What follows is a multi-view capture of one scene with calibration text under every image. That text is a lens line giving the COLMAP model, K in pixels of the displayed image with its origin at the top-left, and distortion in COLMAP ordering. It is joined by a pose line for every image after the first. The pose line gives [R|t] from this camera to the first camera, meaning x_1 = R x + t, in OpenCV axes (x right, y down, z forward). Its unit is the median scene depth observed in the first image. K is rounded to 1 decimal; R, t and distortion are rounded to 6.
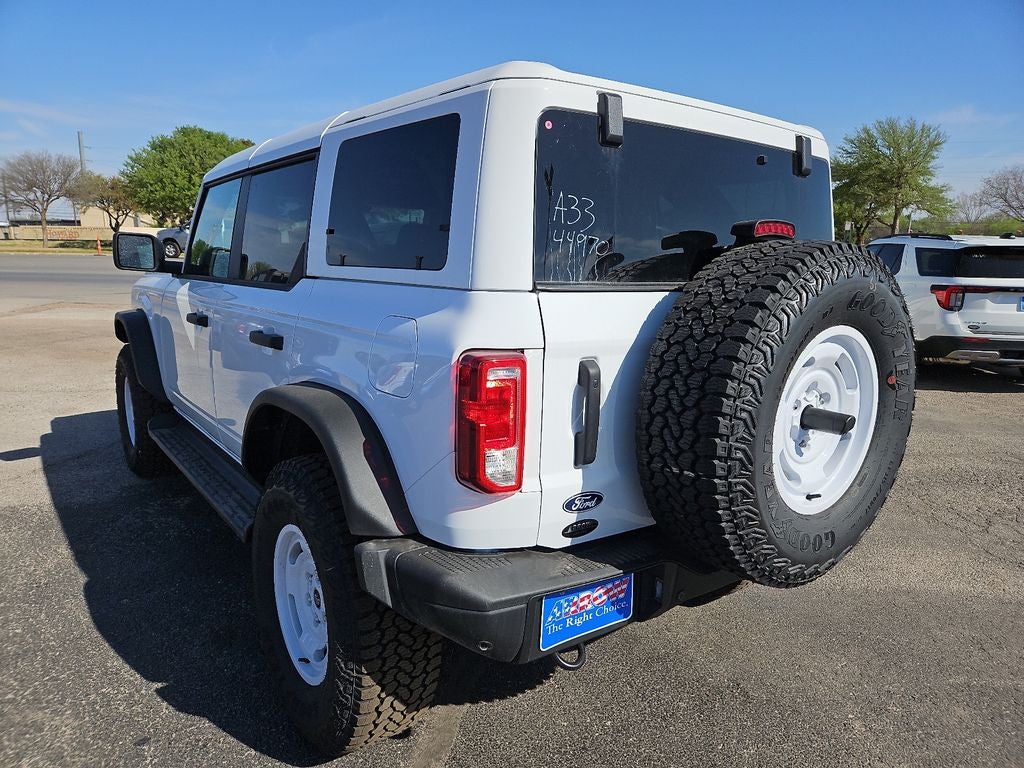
lens RADIAL K [[687.4, 0, 506.6], [0, 687.4, 384.0], [0, 0, 1]] dist [0.063182, -0.055155]
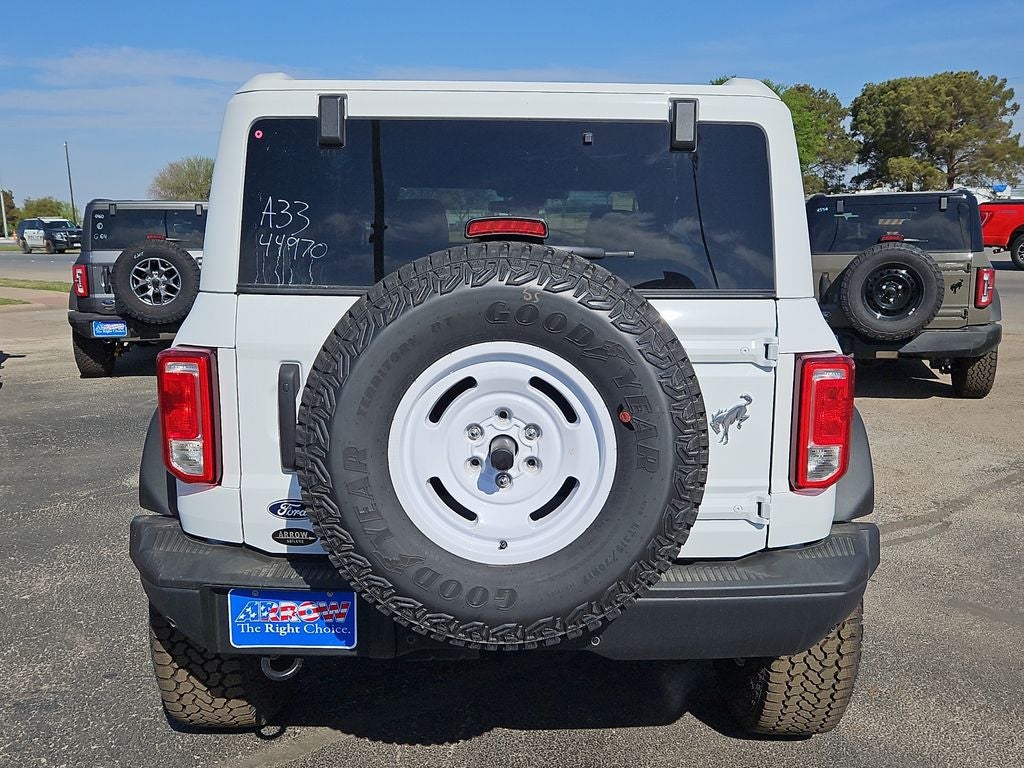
lens RADIAL K [[980.5, 0, 531.3], [0, 980.5, 388.1], [0, 0, 1]] dist [0.052115, 0.000000]
pose [[0.806828, 0.072381, -0.586336, 1.203664], [-0.092071, 0.995745, -0.003773, -0.025979], [0.583568, 0.057028, 0.810059, 0.058803]]
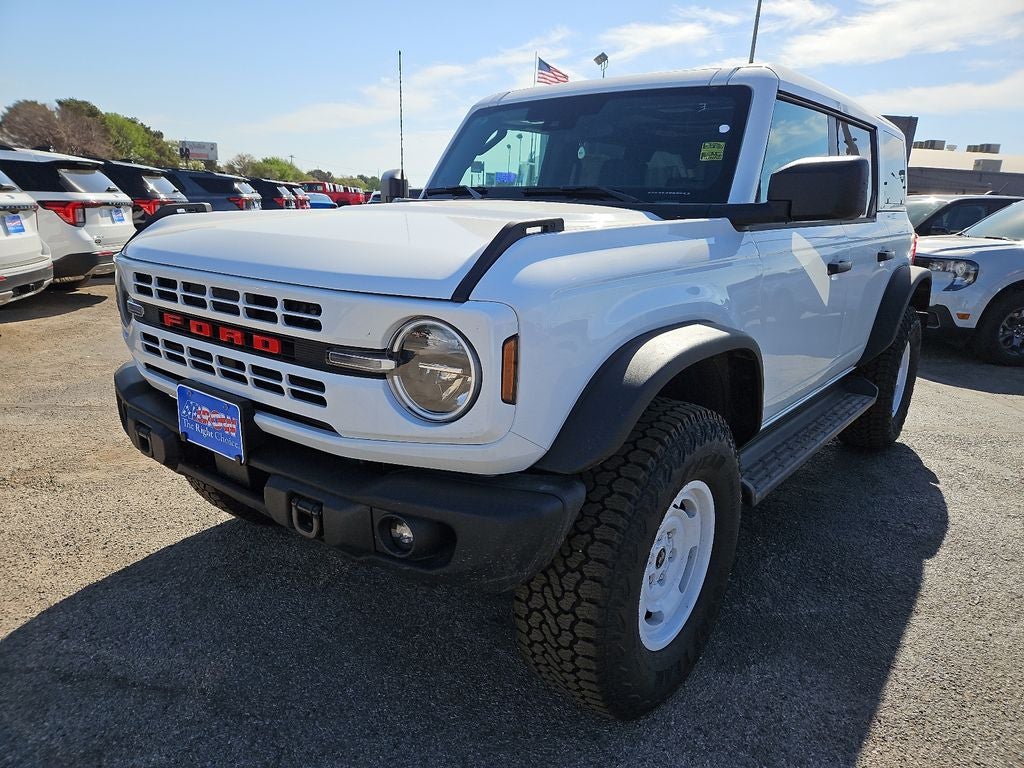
lens RADIAL K [[687.4, 0, 507.3], [0, 687.4, 381.9], [0, 0, 1]] dist [0.063182, -0.055155]
pose [[-0.248036, -0.270179, 0.930313, -2.307678], [0.141887, 0.939834, 0.310773, -0.558086], [-0.958304, 0.209082, -0.194778, 3.044801]]
